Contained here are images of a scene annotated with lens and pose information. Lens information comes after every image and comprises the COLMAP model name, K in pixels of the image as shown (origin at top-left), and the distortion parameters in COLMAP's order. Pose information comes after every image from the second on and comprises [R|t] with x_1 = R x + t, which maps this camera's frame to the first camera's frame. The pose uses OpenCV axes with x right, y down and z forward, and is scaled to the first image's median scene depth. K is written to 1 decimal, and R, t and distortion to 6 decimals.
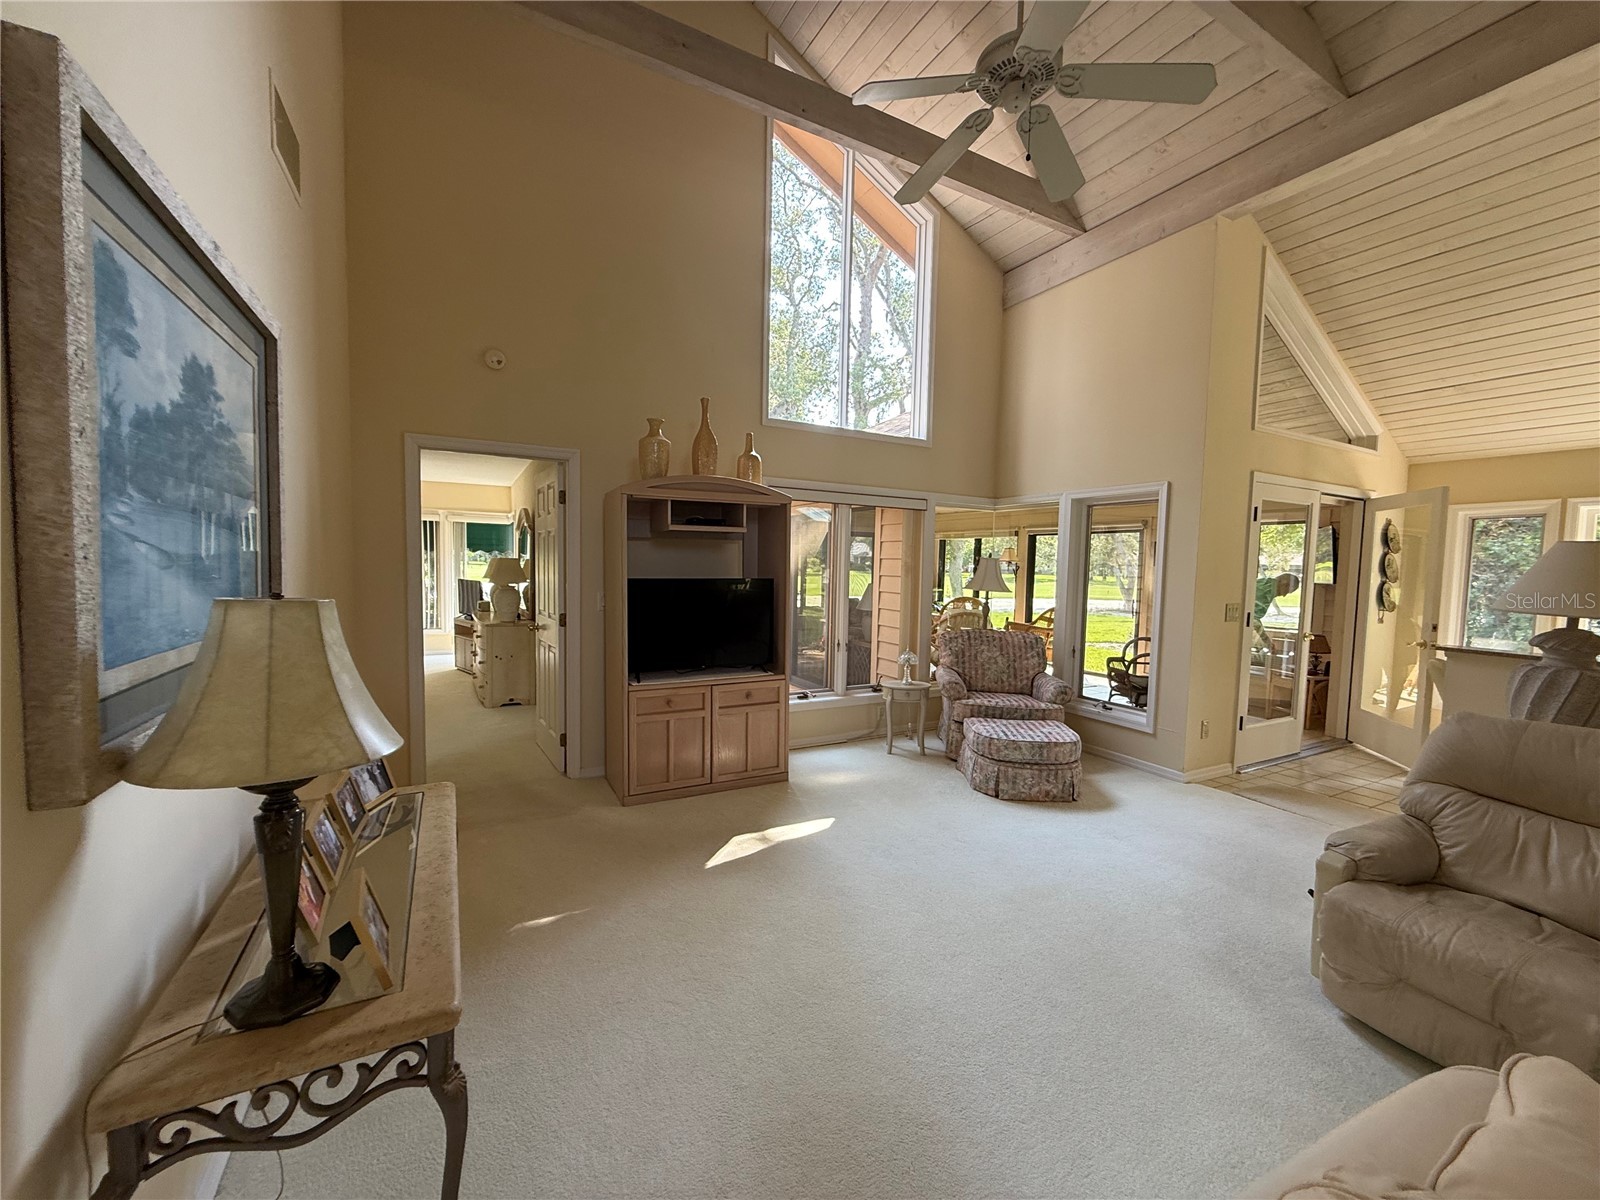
lens RADIAL K [[632.4, 0, 797.3], [0, 632.4, 598.8], [0, 0, 1]] dist [-0.001312, 0.000135]
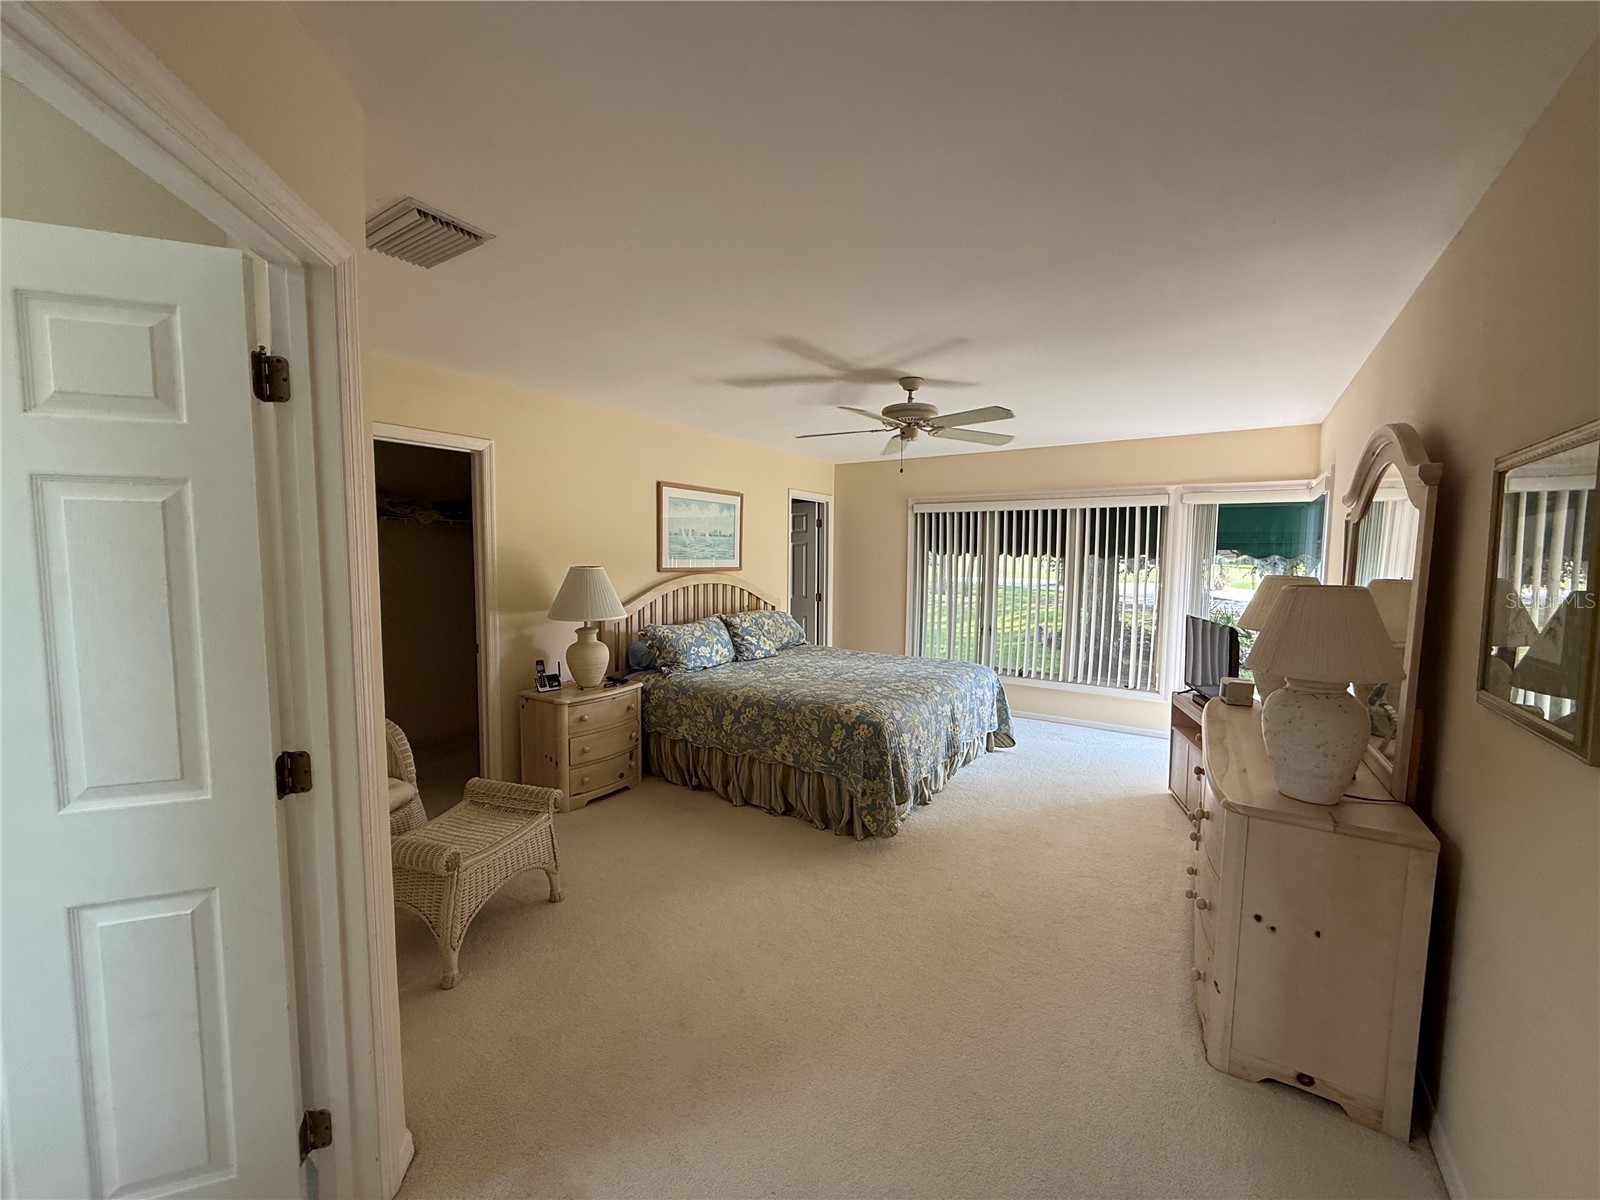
lens RADIAL K [[632.4, 0, 793.6], [0, 632.4, 597.3], [0, 0, 1]] dist [-0.001312, 0.000135]
pose [[0.467076, 0.063811, -0.881912, -0.217260], [-0.054942, 0.997560, 0.043080, -0.046631], [0.882509, 0.028333, 0.469442, 0.438709]]
